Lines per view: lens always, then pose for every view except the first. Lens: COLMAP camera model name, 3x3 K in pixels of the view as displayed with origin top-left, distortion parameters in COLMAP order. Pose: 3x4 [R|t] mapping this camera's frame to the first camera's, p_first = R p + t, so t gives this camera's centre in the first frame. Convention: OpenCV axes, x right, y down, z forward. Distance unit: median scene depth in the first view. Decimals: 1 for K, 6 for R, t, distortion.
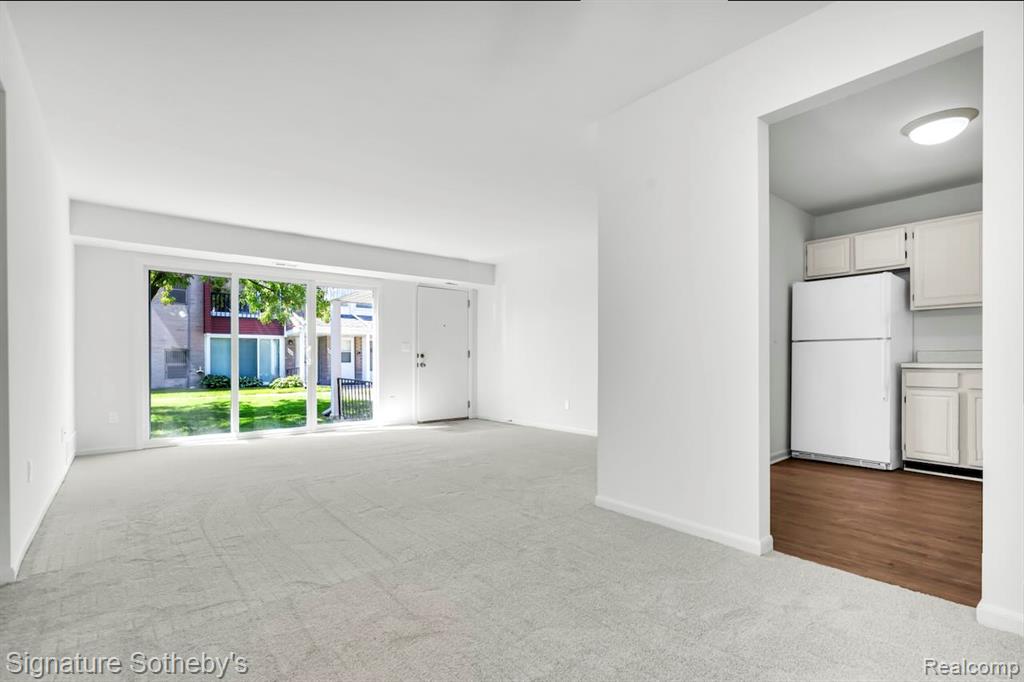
lens RADIAL K [[488.4, 0, 510.8], [0, 488.4, 357.5], [0, 0, 1]] dist [-0.008307, -0.000169]
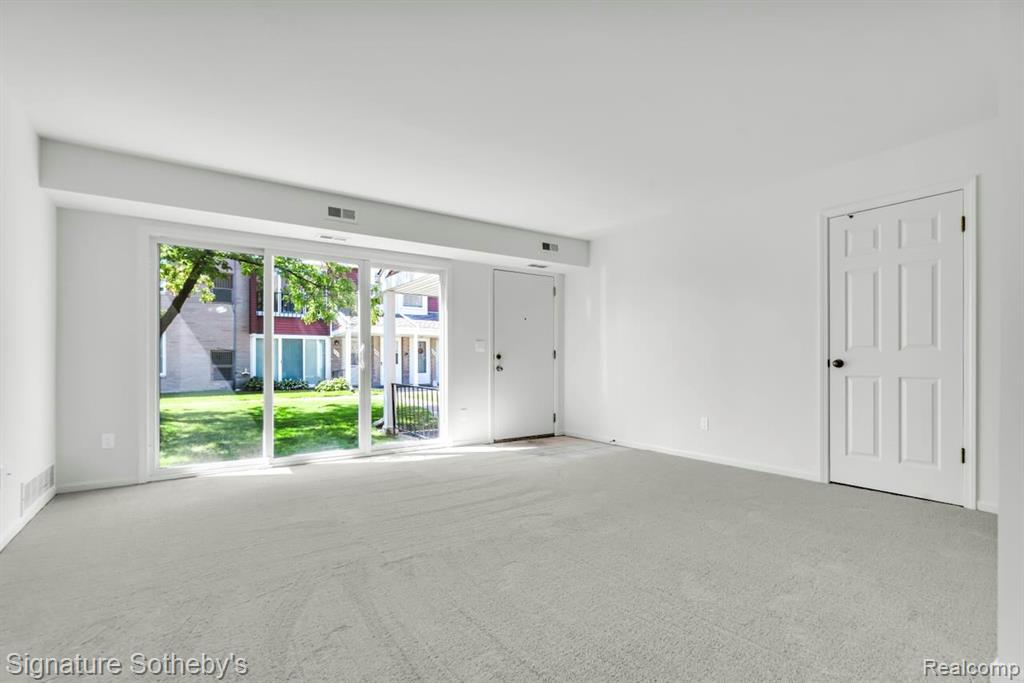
lens RADIAL K [[488.4, 0, 510.8], [0, 488.4, 358.0], [0, 0, 1]] dist [-0.008307, -0.000169]
pose [[0.996799, -0.001074, -0.079936, -0.055251], [0.001010, 0.999999, -0.000847, -0.000679], [0.079937, 0.000763, 0.996800, 0.117550]]
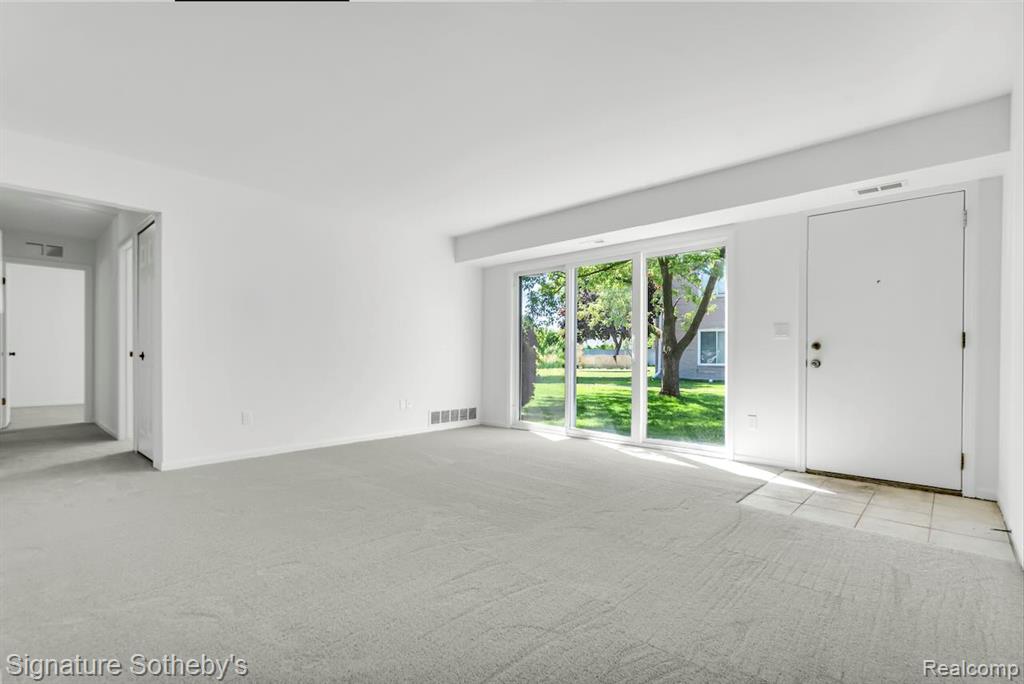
lens RADIAL K [[488.4, 0, 510.8], [0, 488.4, 358.5], [0, 0, 1]] dist [-0.008307, -0.000169]
pose [[0.112888, 0.006149, -0.993589, 0.172112], [-0.000774, 0.999981, 0.006101, 0.003871], [0.993607, 0.000080, 0.112891, 0.343523]]
